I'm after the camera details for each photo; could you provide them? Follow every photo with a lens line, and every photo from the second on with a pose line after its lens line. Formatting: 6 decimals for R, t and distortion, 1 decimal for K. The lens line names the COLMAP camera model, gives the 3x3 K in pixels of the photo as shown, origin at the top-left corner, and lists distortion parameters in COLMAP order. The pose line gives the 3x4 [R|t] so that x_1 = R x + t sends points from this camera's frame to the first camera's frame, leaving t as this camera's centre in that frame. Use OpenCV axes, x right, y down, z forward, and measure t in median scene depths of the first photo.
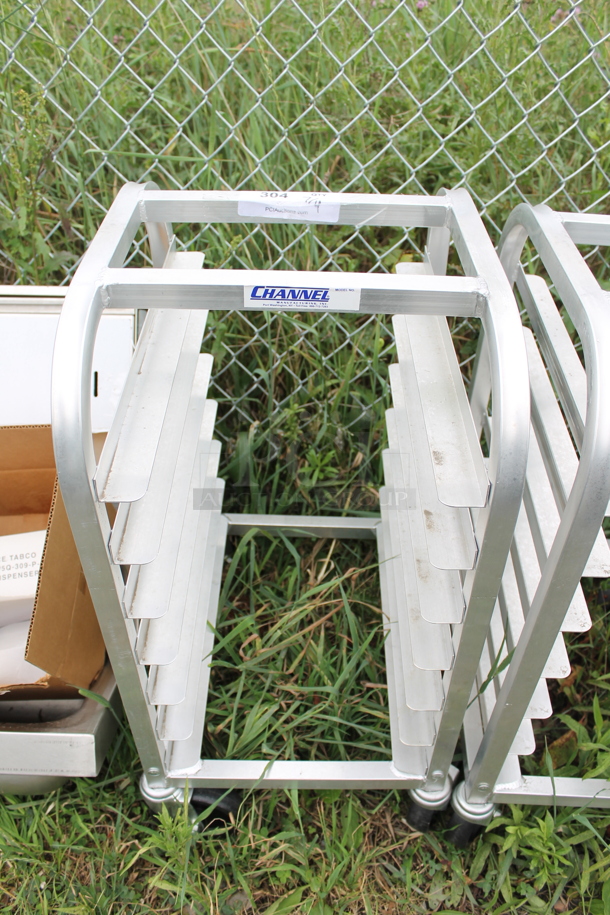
lens RADIAL K [[770.2, 0, 305.0], [0, 770.2, 457.5], [0, 0, 1]] dist [-0.156680, 0.129328]
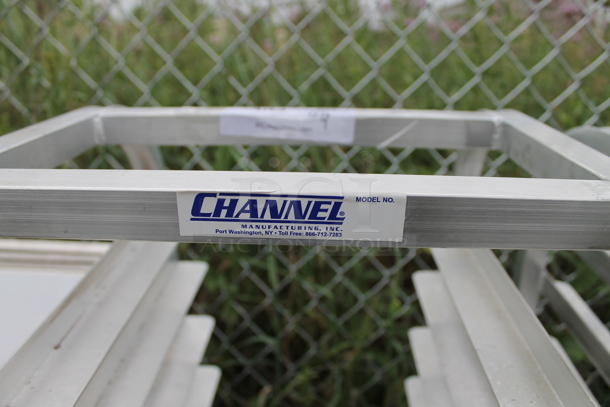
lens RADIAL K [[513.5, 0, 305.0], [0, 513.5, 203.5], [0, 0, 1]] dist [-0.156680, 0.129328]
pose [[0.999206, -0.006075, -0.039384, 0.018910], [-0.007644, 0.940737, -0.339050, -0.101045], [0.039110, 0.339082, 0.939943, 0.672853]]
